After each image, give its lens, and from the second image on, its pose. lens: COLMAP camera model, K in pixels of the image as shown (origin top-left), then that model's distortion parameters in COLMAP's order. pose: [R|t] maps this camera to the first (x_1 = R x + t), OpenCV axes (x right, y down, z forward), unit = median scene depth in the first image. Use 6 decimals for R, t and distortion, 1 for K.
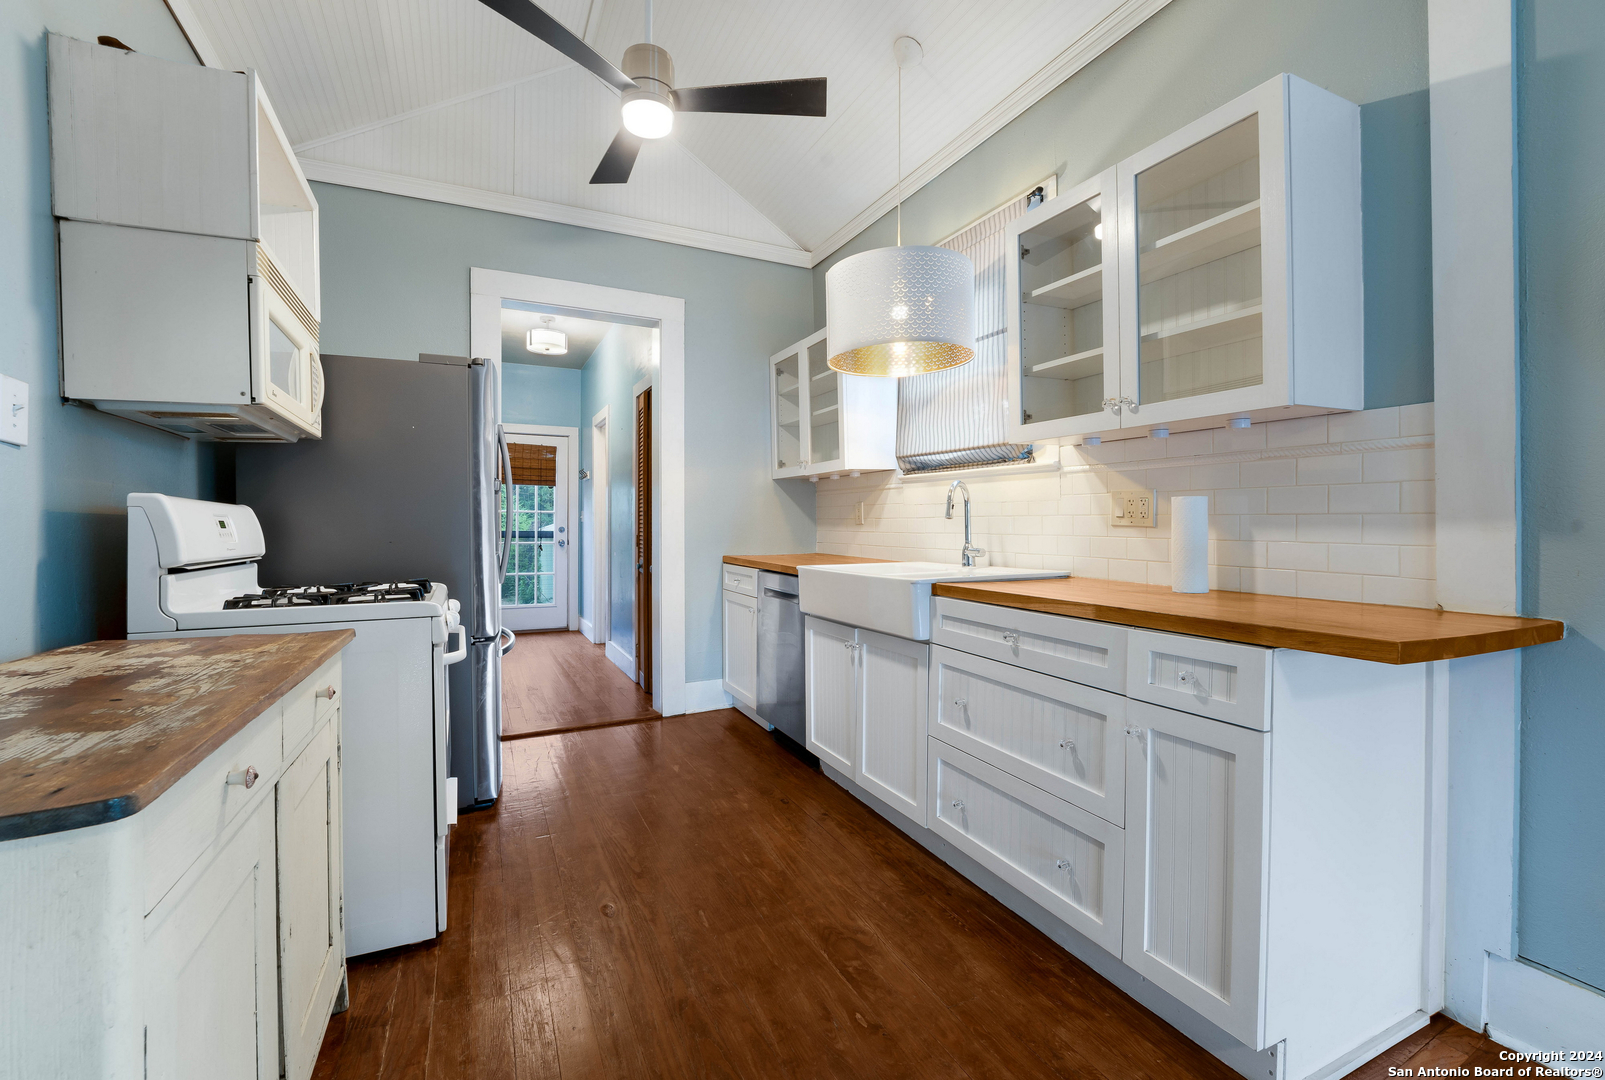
lens RADIAL K [[676.7, 0, 794.4], [0, 676.7, 532.6], [0, 0, 1]] dist [-0.015950, 0.000625]
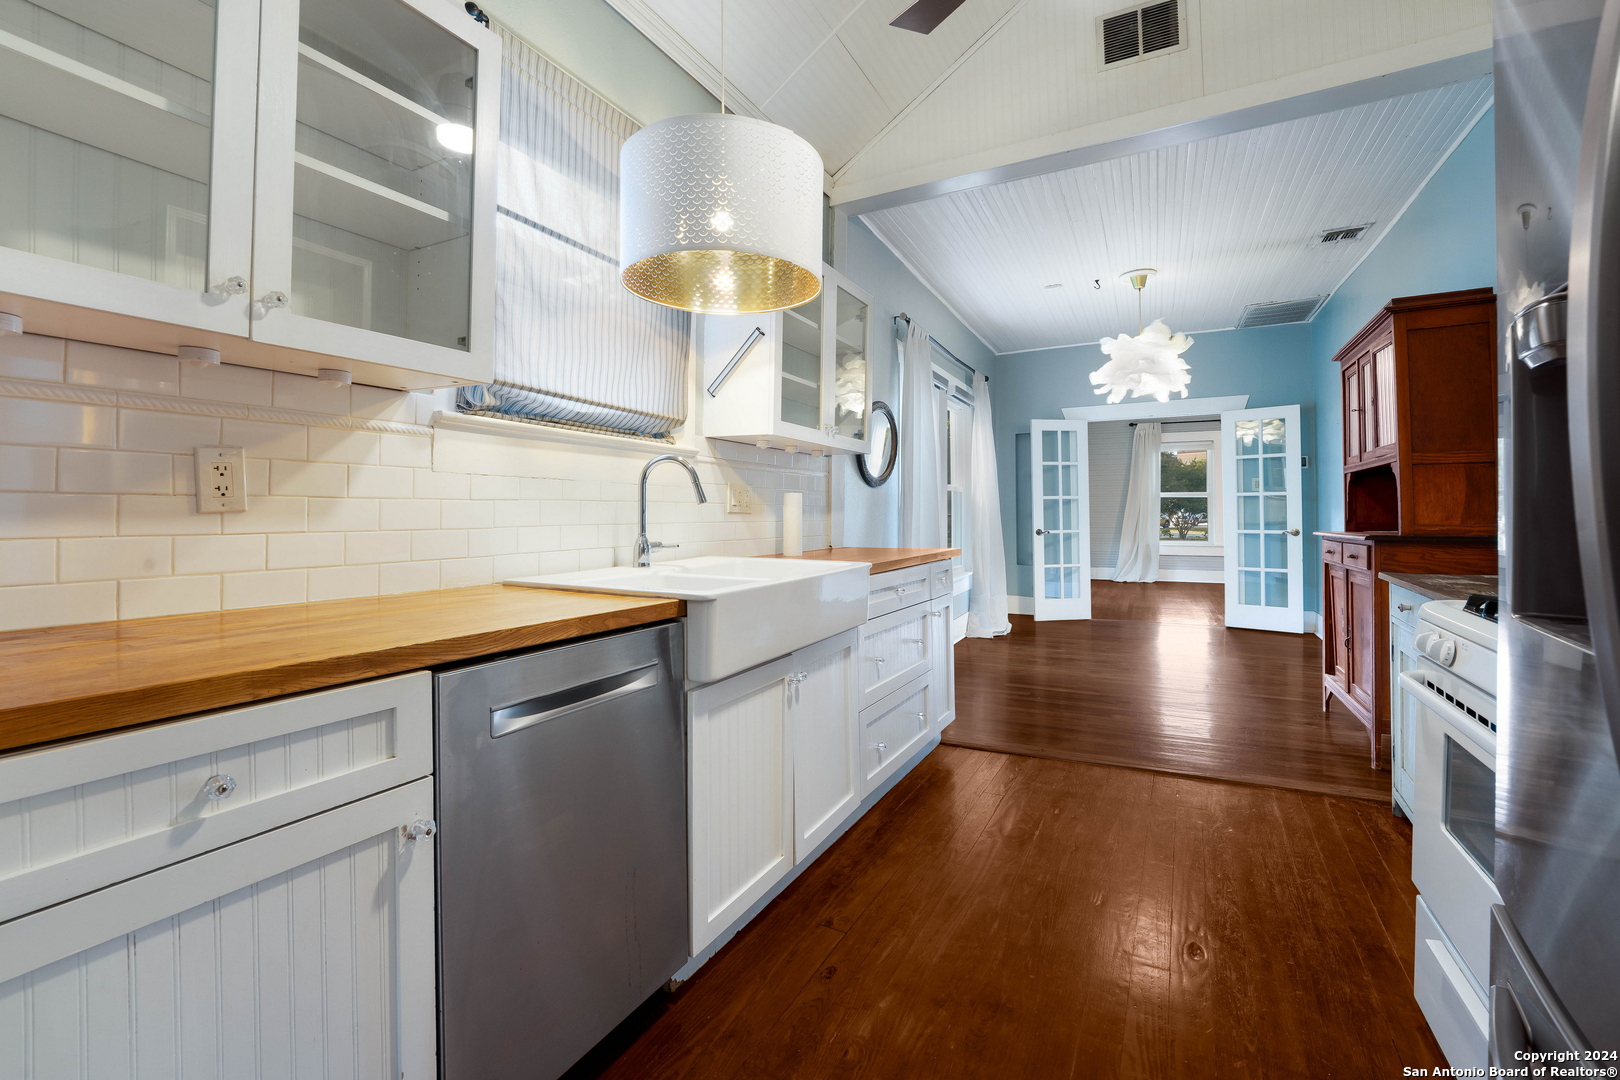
lens RADIAL K [[683.0, 0, 793.3], [0, 683.0, 495.5], [0, 0, 1]] dist [-0.015950, 0.000625]
pose [[-0.583651, 0.018071, 0.811803, -0.527622], [0.006614, 0.999825, -0.017501, -0.016912], [-0.811977, -0.004845, -0.583669, 1.477738]]
